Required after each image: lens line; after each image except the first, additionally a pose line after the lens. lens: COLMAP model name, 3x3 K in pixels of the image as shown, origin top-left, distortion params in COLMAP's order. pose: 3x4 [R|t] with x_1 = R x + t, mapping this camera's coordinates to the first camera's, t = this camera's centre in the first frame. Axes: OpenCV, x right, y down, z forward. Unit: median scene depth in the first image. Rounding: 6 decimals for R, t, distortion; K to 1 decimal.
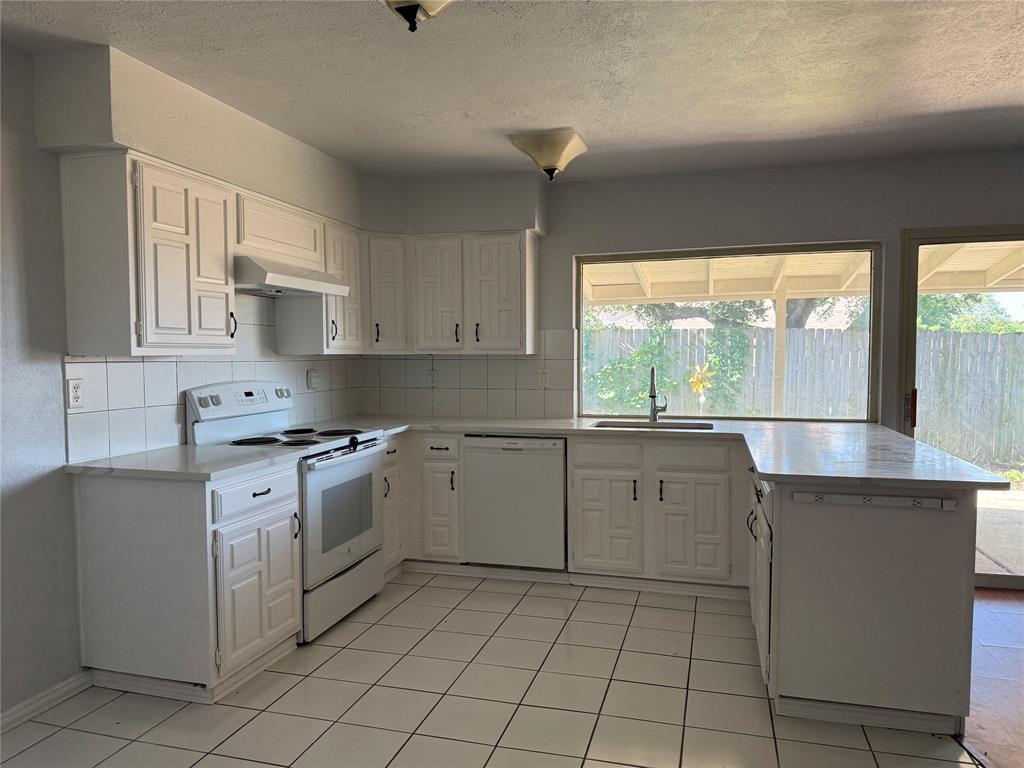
lens RADIAL K [[720.2, 0, 512.5], [0, 720.2, 393.1], [0, 0, 1]] dist [0.075496, -0.064053]
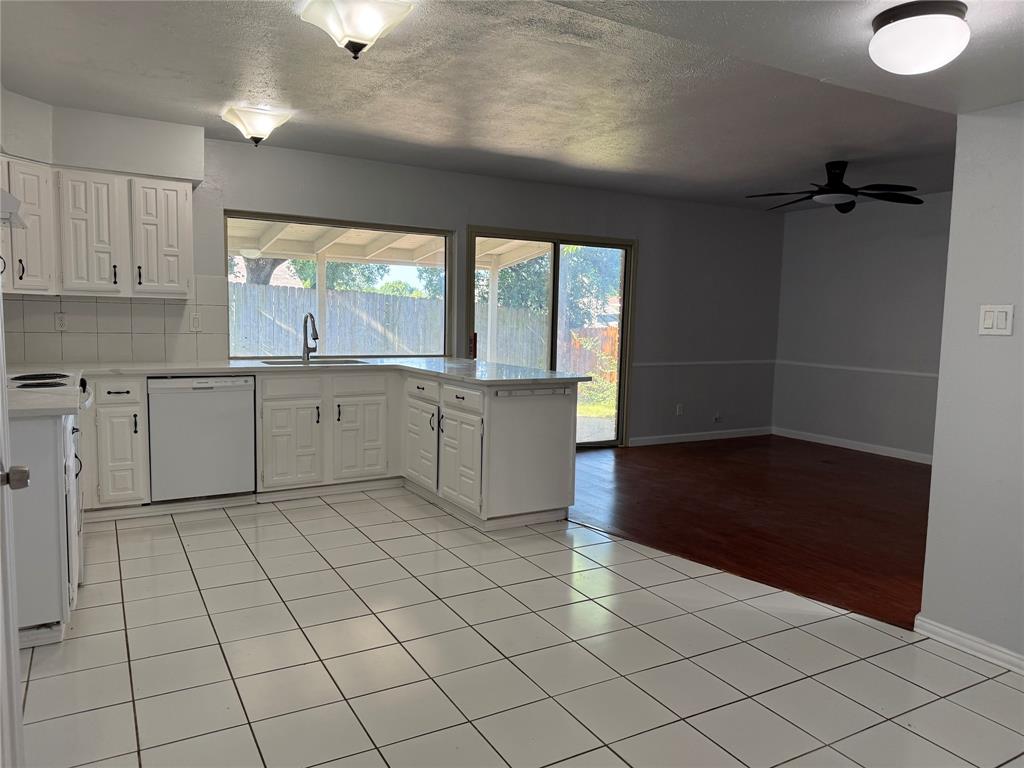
lens RADIAL K [[720.2, 0, 519.8], [0, 720.2, 387.4], [0, 0, 1]] dist [0.075496, -0.064053]
pose [[0.688275, -0.053279, 0.723491, -0.475813], [0.016508, 0.998191, 0.057804, 0.022622], [-0.725262, -0.027842, 0.687910, -0.090501]]
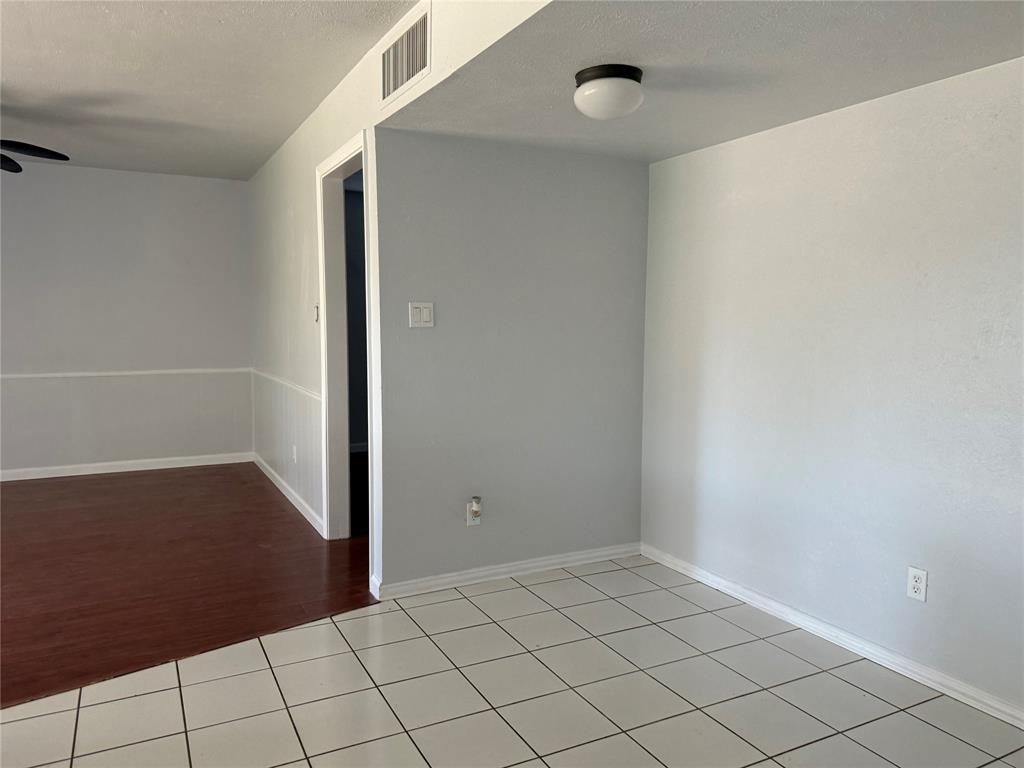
lens RADIAL K [[720.2, 0, 512.4], [0, 720.2, 378.0], [0, 0, 1]] dist [0.075496, -0.064053]
pose [[-0.698175, -0.062067, 0.713232, -0.310047], [0.028829, 0.992990, 0.114633, -0.016312], [-0.715347, 0.100595, -0.691491, 0.625111]]
